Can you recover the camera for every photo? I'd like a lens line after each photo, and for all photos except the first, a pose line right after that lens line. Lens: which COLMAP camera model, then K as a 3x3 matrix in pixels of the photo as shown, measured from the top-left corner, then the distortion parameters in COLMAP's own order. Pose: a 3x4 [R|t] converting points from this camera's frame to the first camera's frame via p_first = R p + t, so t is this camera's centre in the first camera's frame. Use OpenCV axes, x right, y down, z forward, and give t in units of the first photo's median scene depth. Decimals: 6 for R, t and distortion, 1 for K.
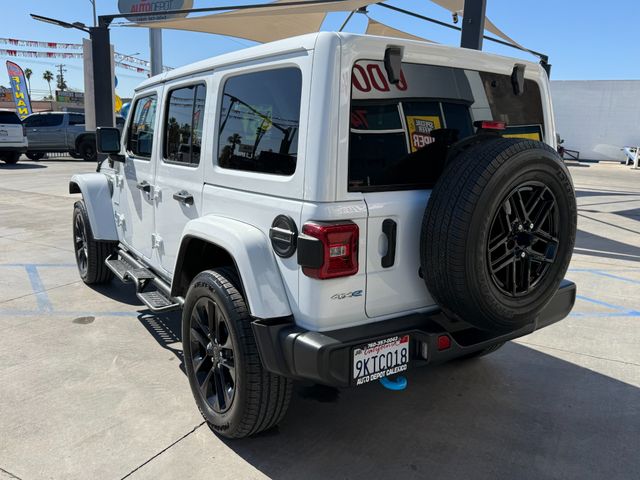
lens RADIAL K [[531.0, 0, 320.0], [0, 531.0, 240.0], [0, 0, 1]] dist [0.074346, -0.125916]
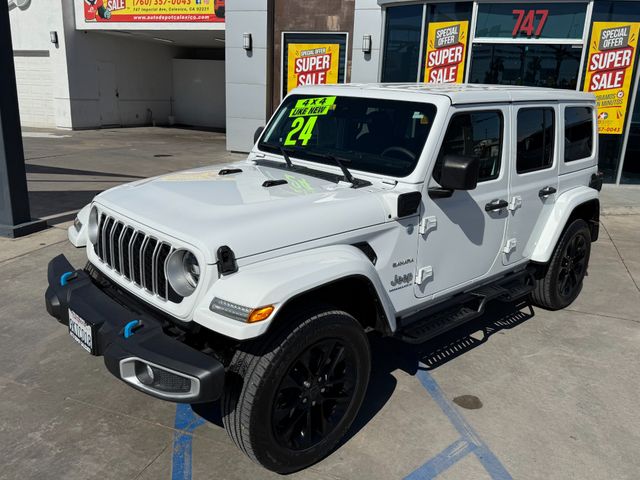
lens RADIAL K [[531.0, 0, 320.0], [0, 531.0, 240.0], [0, 0, 1]] dist [0.074346, -0.125916]
pose [[-0.180952, -0.304088, 0.935301, -1.203757], [0.149034, 0.931539, 0.331698, -0.413994], [-0.972134, 0.199413, -0.123244, 1.428075]]
